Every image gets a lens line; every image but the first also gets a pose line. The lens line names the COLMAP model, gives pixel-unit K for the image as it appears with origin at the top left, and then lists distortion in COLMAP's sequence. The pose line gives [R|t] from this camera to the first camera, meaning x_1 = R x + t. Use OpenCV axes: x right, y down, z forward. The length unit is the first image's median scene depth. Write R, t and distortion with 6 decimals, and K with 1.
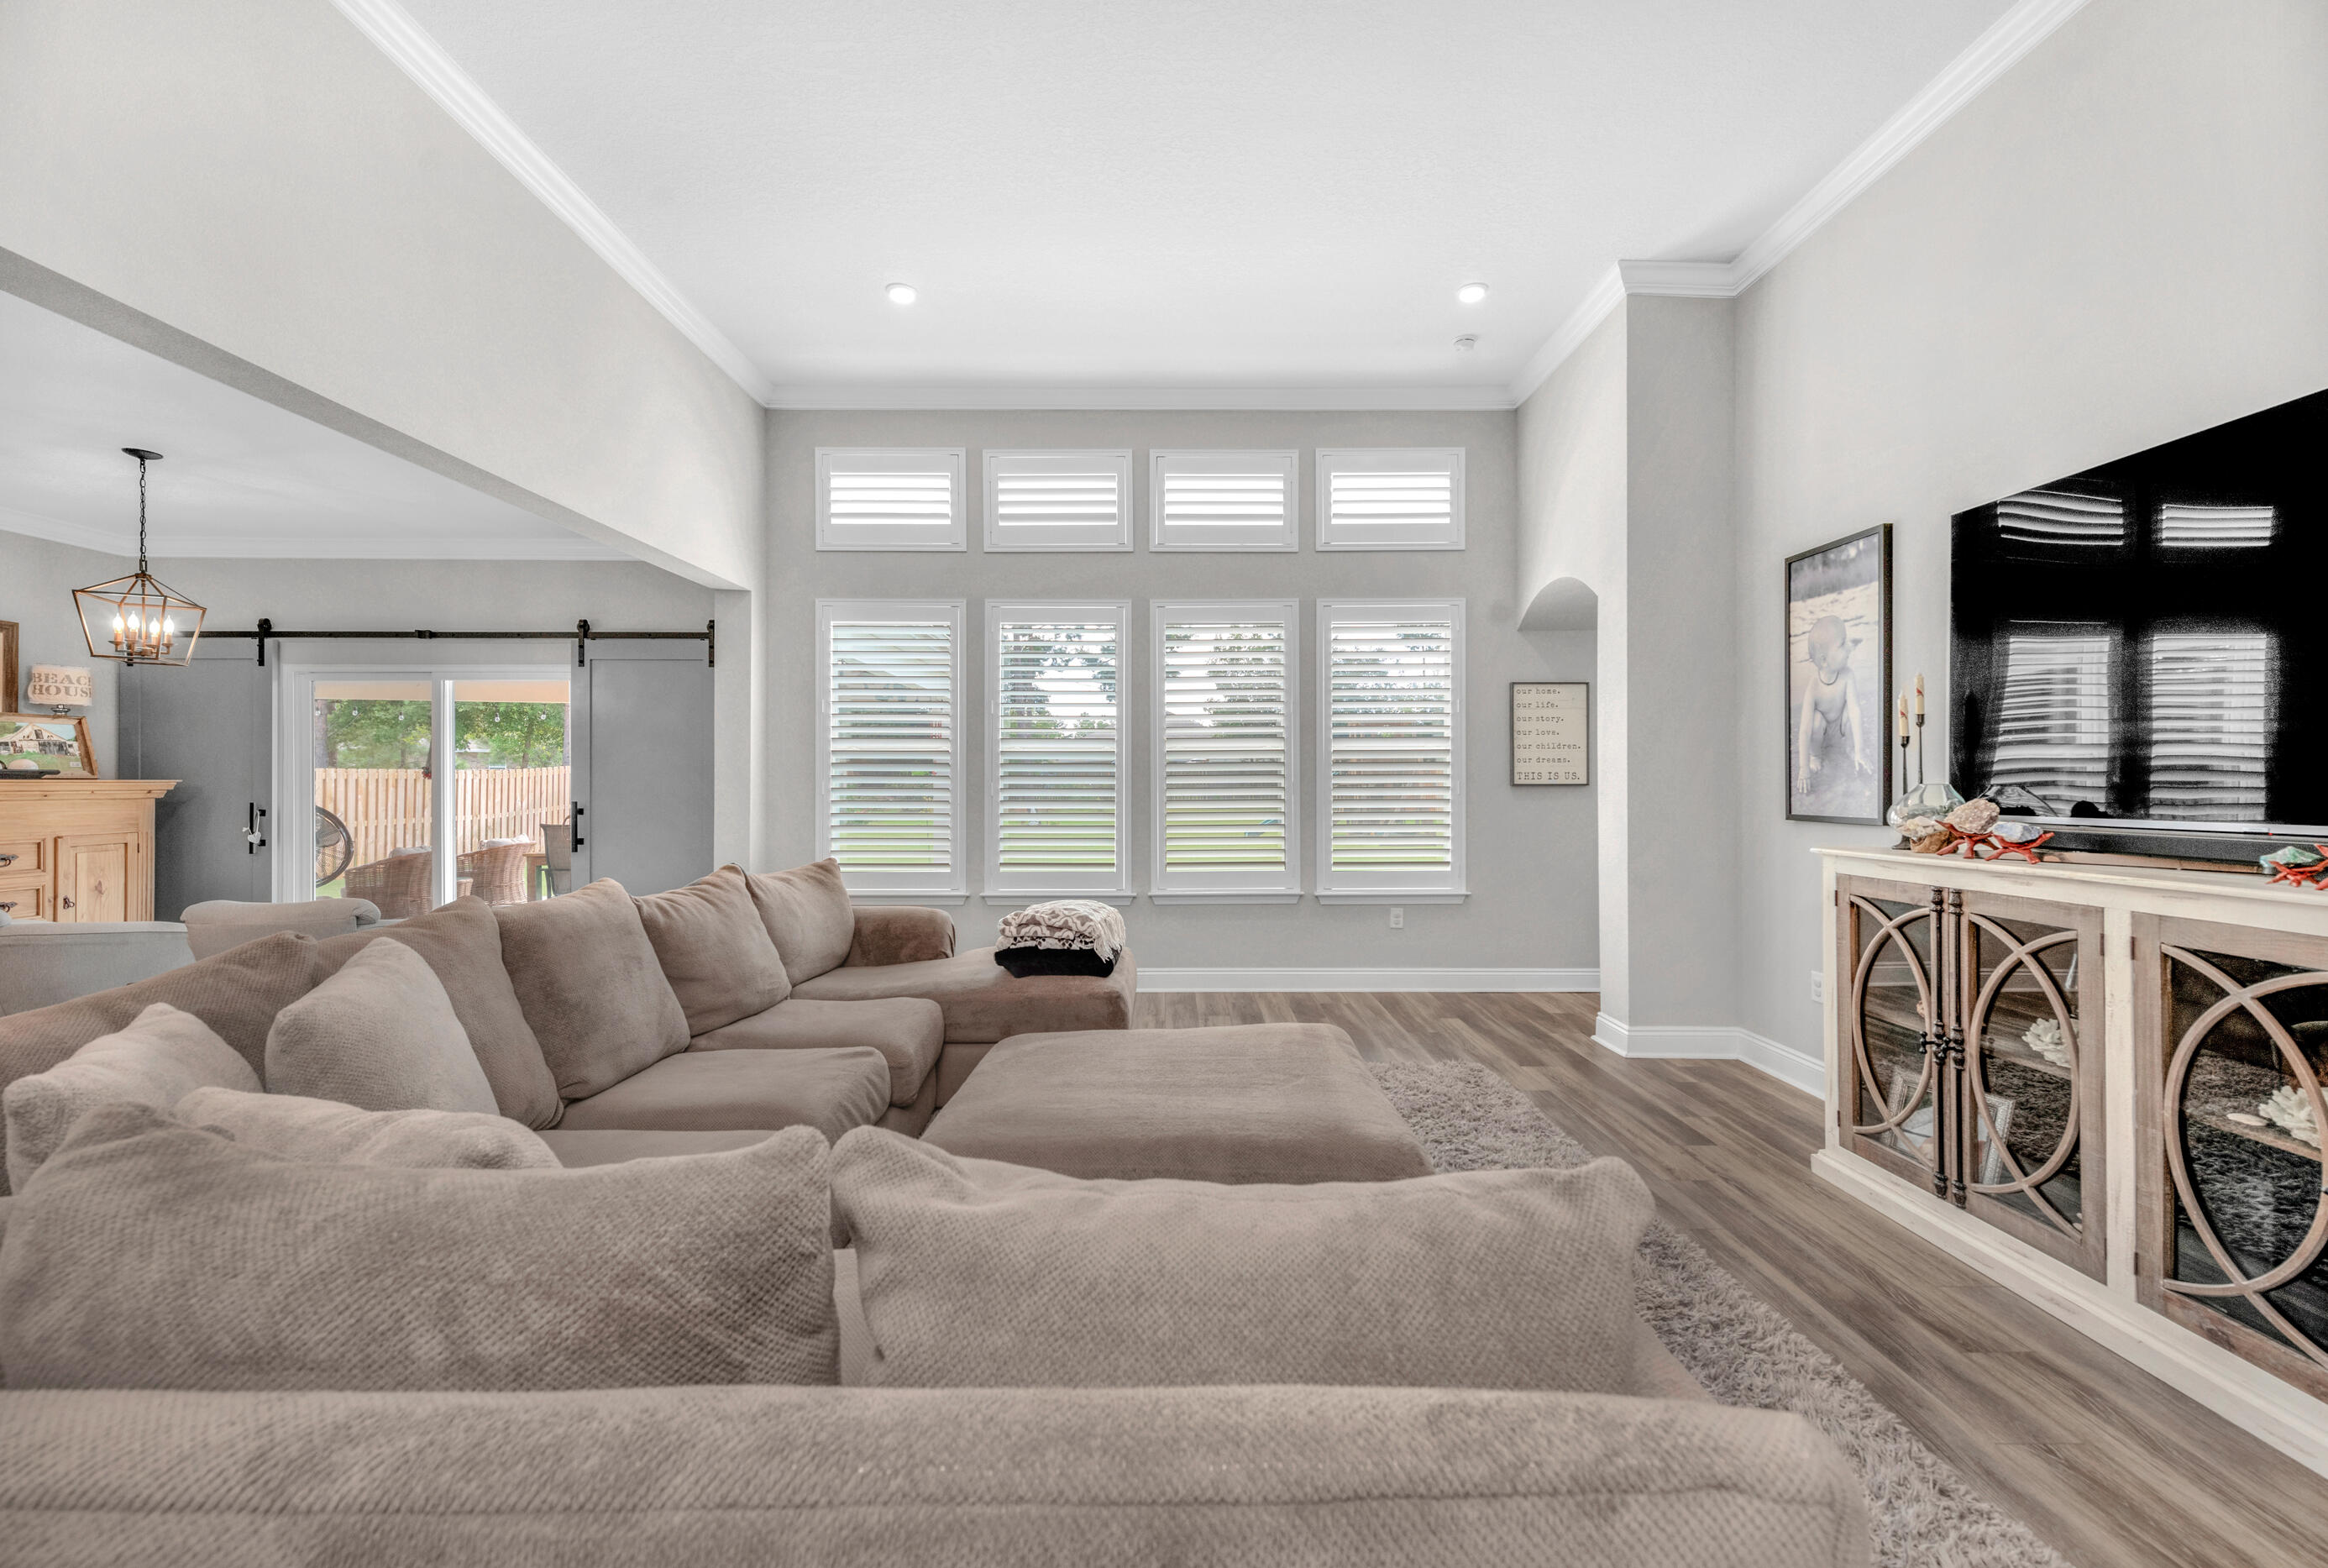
lens RADIAL K [[1013.0, 0, 1148.0], [0, 1013.0, 768.6], [0, 0, 1]] dist [0.010669, -0.000324]
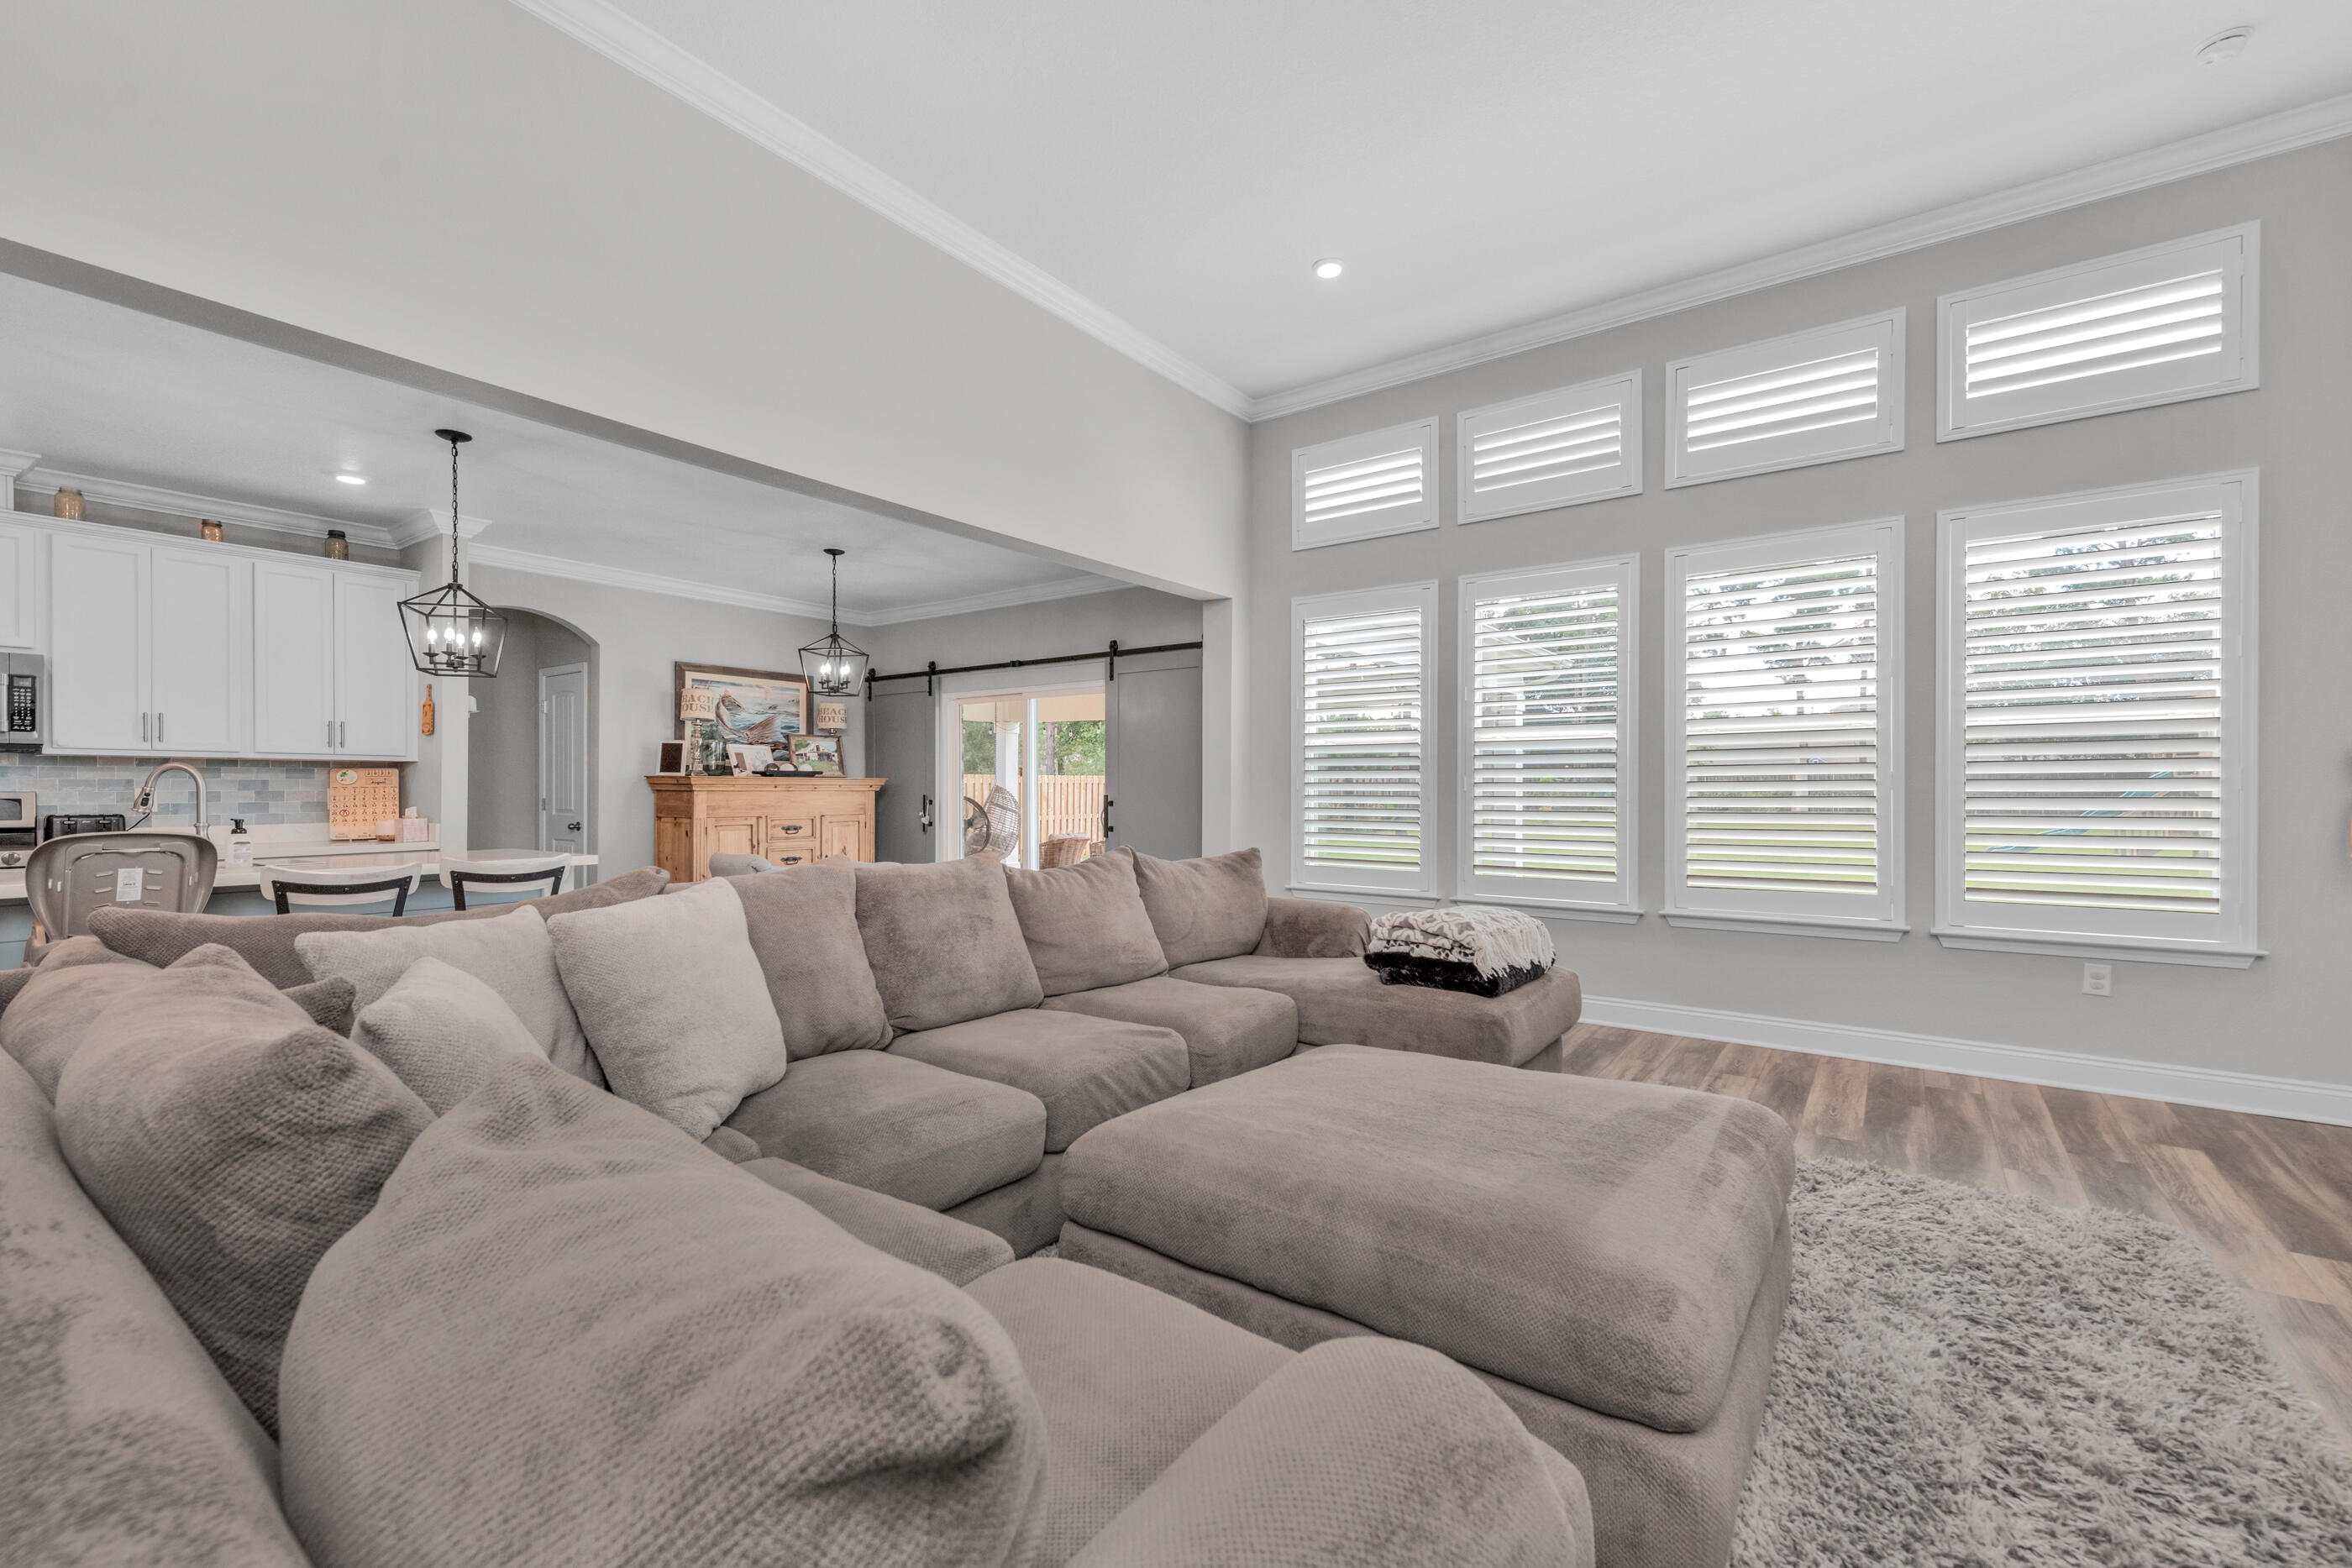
lens RADIAL K [[982.6, 0, 1099.9], [0, 982.6, 788.7], [0, 0, 1]] dist [0.009233, -0.000391]
pose [[0.785005, 0.000573, -0.619489, 0.150800], [0.006347, 0.999940, 0.008968, 0.015931], [0.619457, -0.010972, 0.784954, 0.111249]]
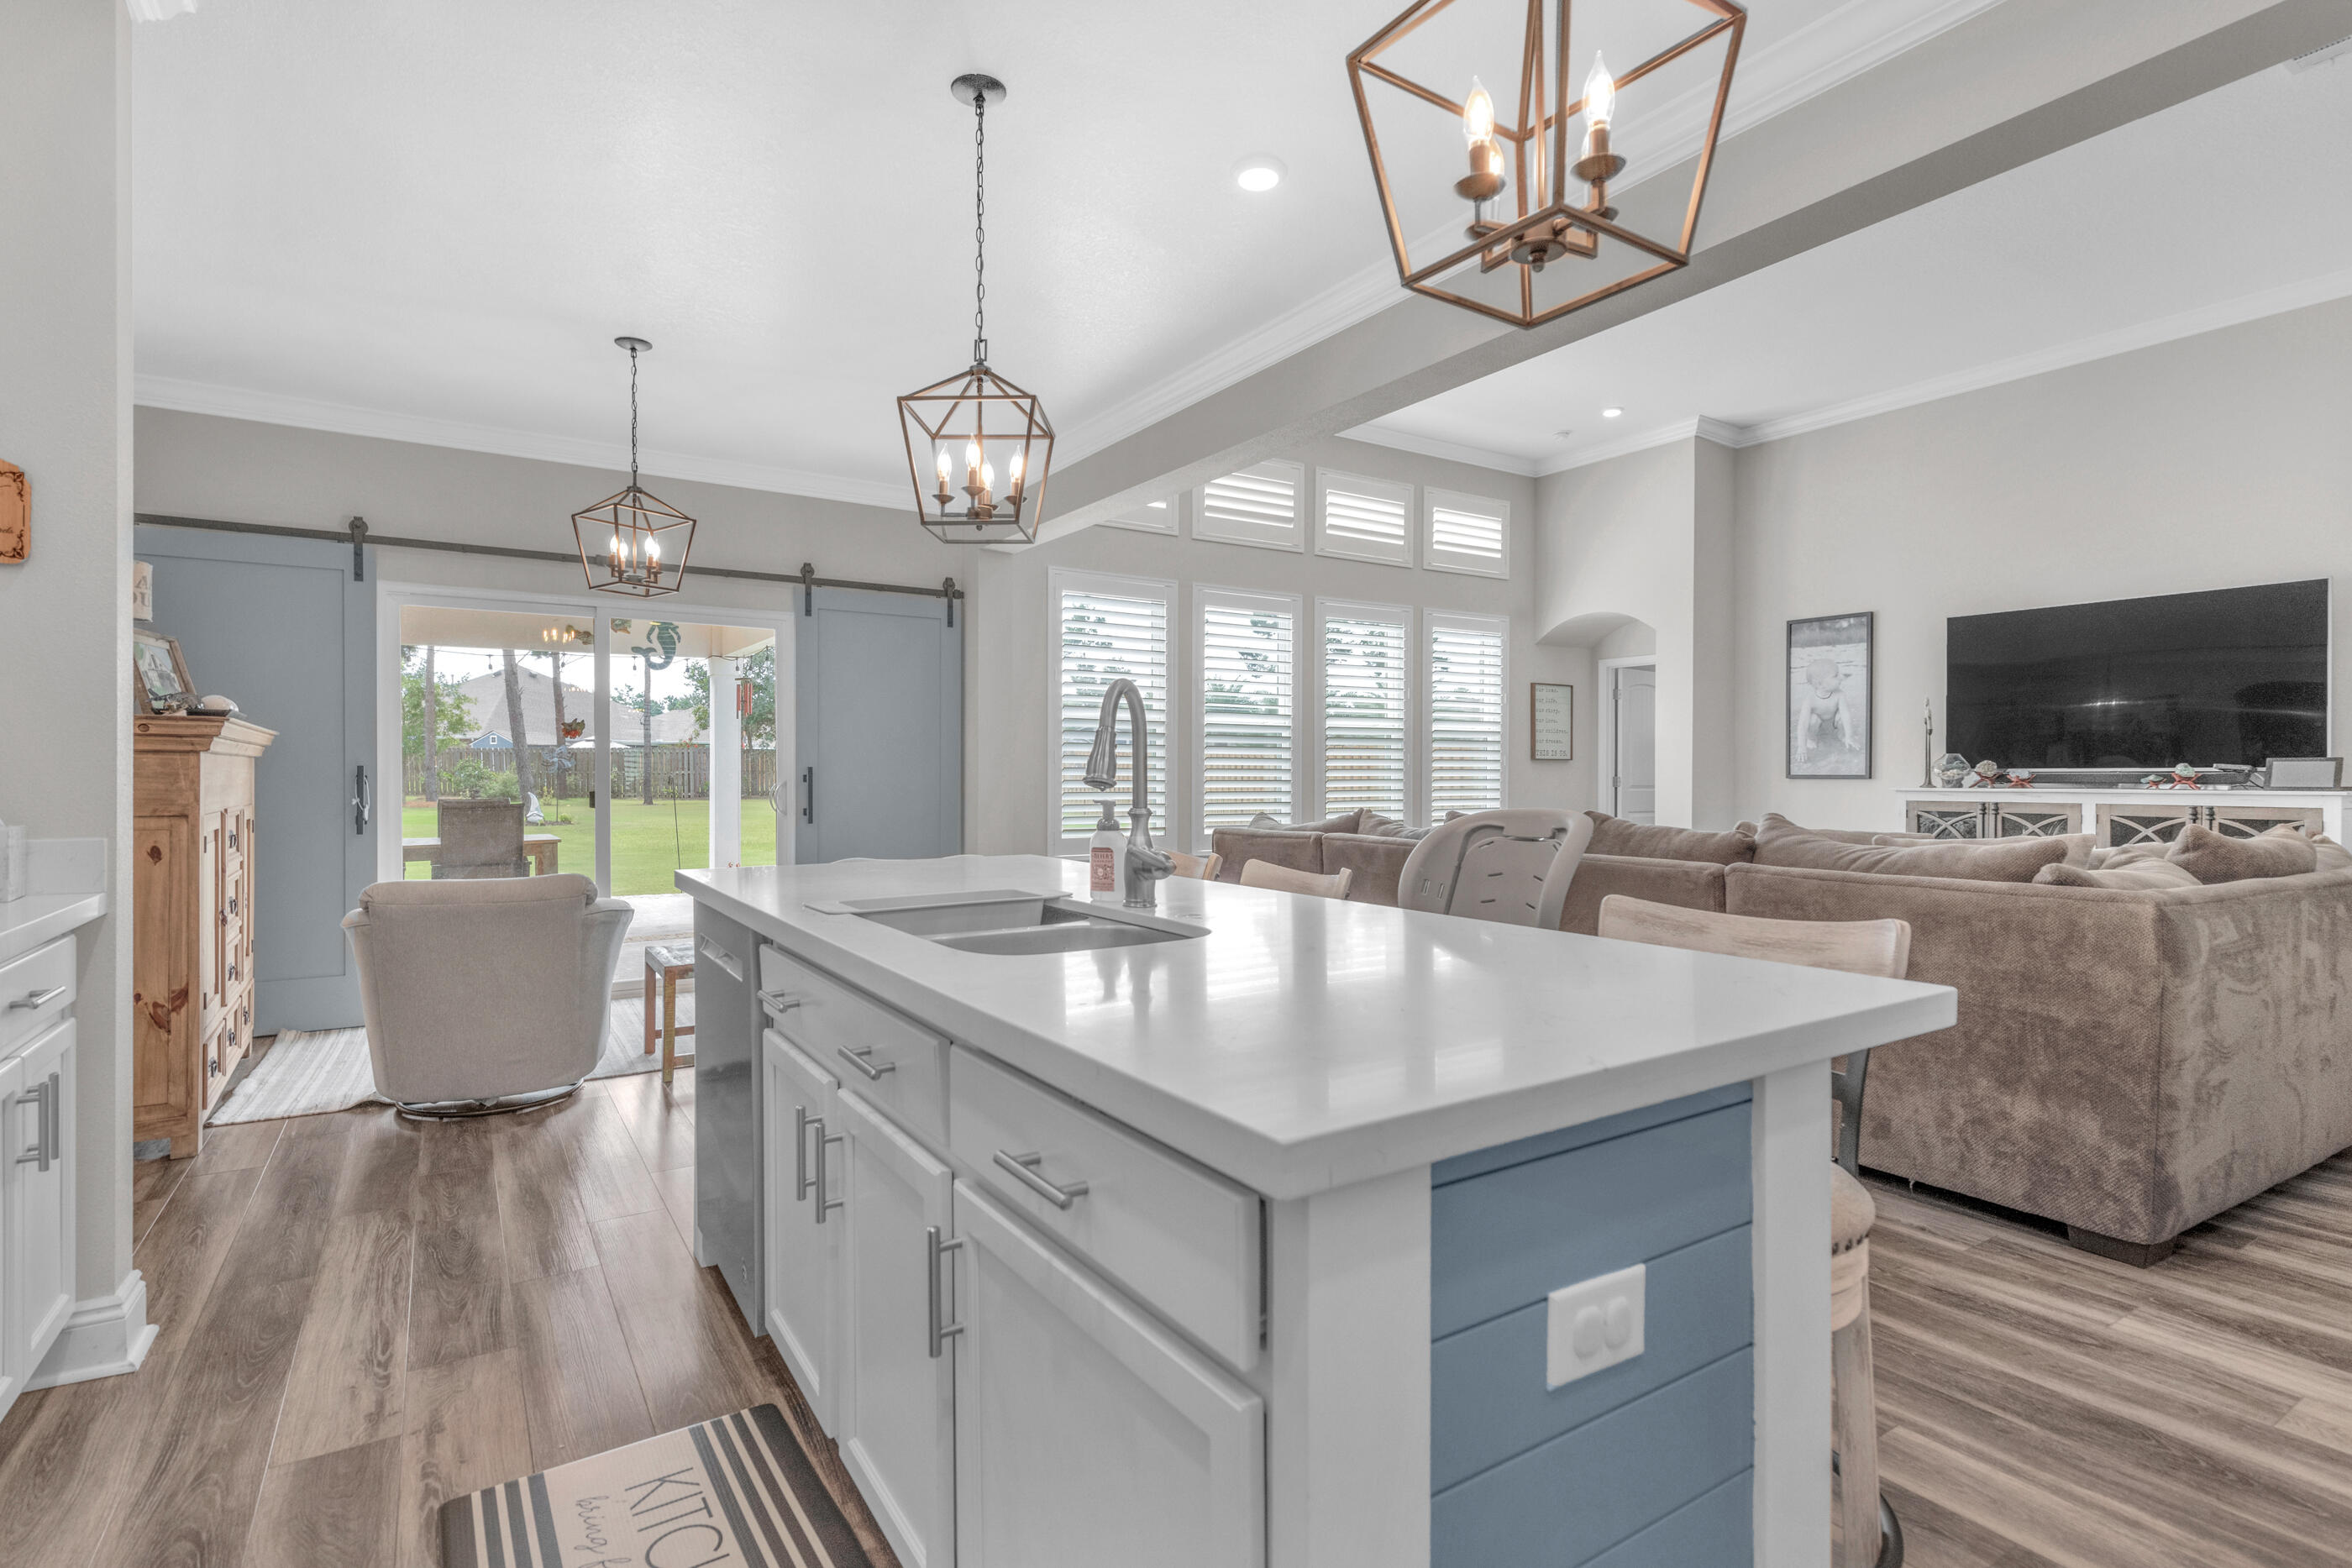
lens RADIAL K [[1186.1, 0, 1192.1], [0, 1186.1, 771.2], [0, 0, 1]] dist [0.002061, -0.010807]
pose [[0.835411, 0.005440, 0.549599, -0.948164], [-0.011912, 0.999895, 0.008209, 0.026250], [-0.549497, -0.013405, 0.835388, -0.064724]]
